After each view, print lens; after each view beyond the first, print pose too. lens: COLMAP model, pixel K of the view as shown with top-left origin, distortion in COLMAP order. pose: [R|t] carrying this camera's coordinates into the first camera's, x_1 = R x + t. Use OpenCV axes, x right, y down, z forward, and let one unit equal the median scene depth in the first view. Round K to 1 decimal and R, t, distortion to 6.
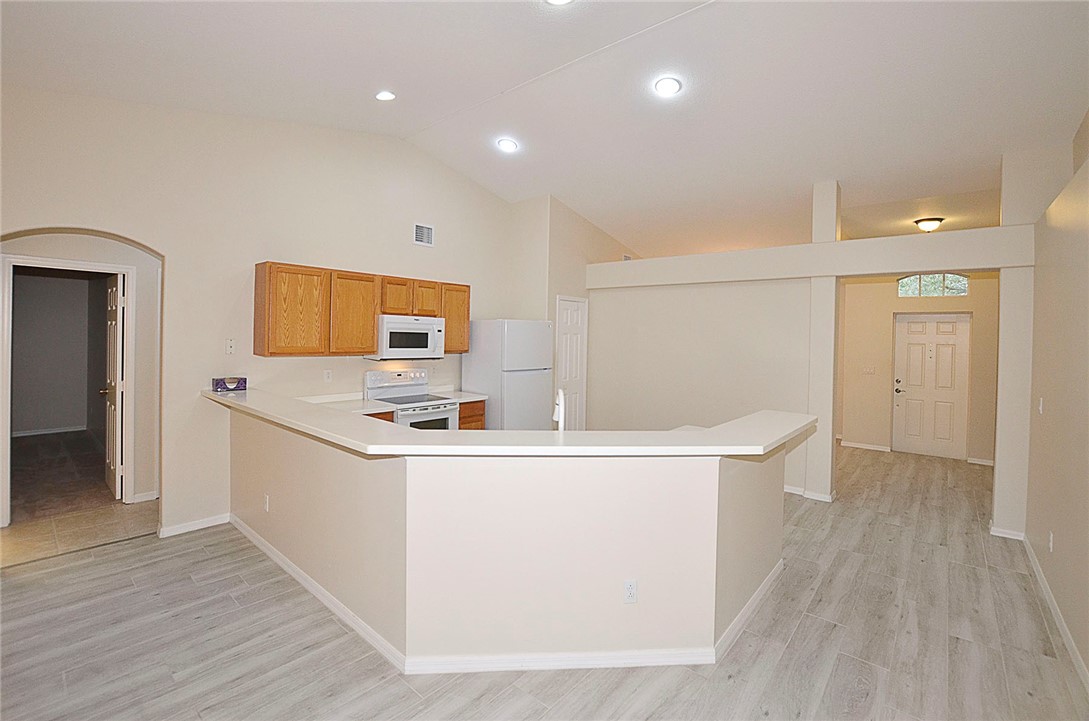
lens RADIAL K [[491.4, 0, 549.1], [0, 491.4, 338.1], [0, 0, 1]] dist [-0.030734, 0.000541]
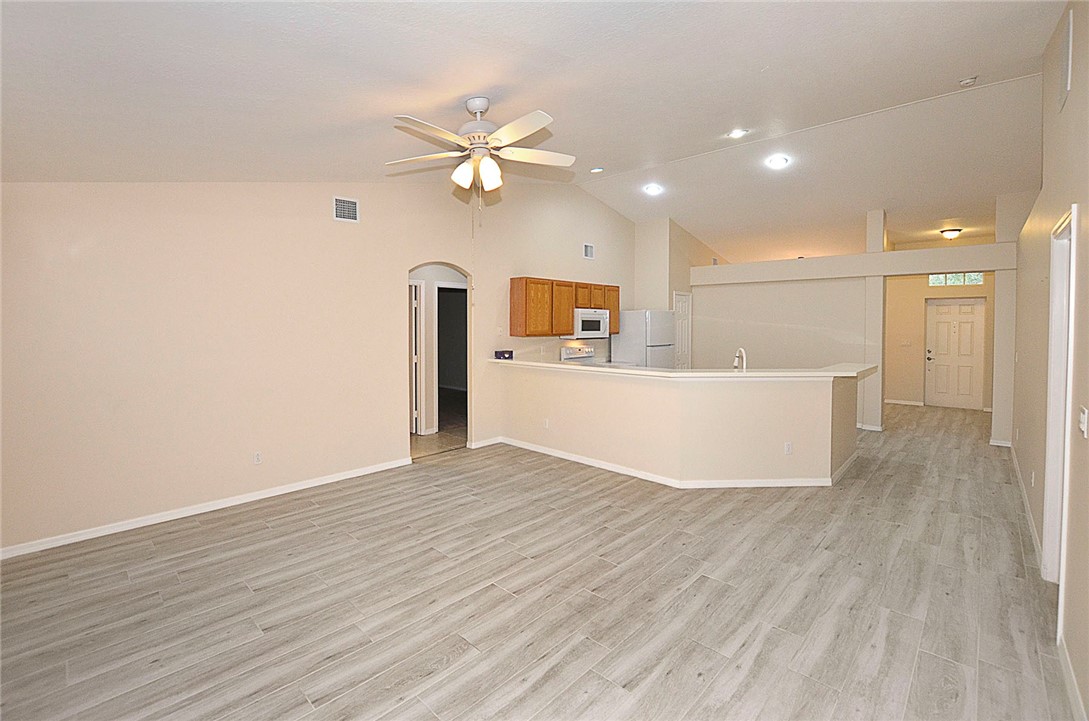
lens RADIAL K [[485.9, 0, 565.6], [0, 485.9, 334.7], [0, 0, 1]] dist [-0.030577, 0.000453]
pose [[0.999331, -0.019068, -0.031211, -0.322300], [0.019666, 0.999627, 0.018968, 0.002530], [0.030838, -0.019569, 0.999333, -0.469865]]
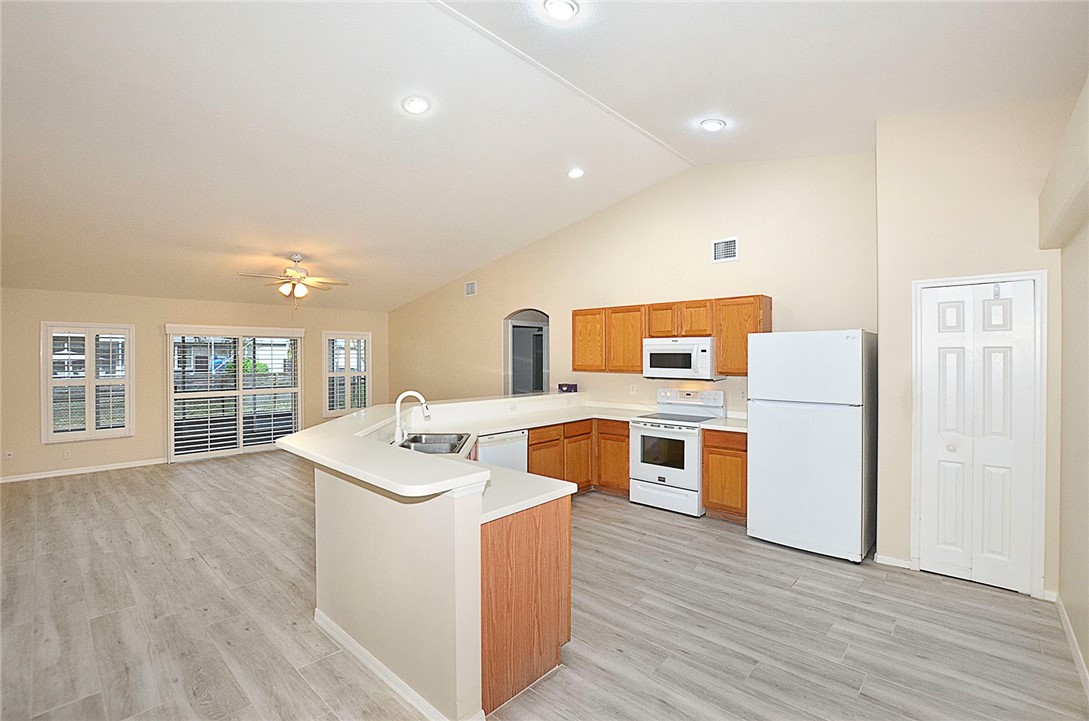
lens RADIAL K [[456.1, 0, 557.0], [0, 456.1, 359.1], [0, 0, 1]] dist [-0.027826, 0.000525]
pose [[-0.014847, -0.017735, -0.999732, 0.708724], [-0.009651, 0.999799, -0.017593, 0.020631], [0.999843, 0.009387, -0.015015, 0.784957]]
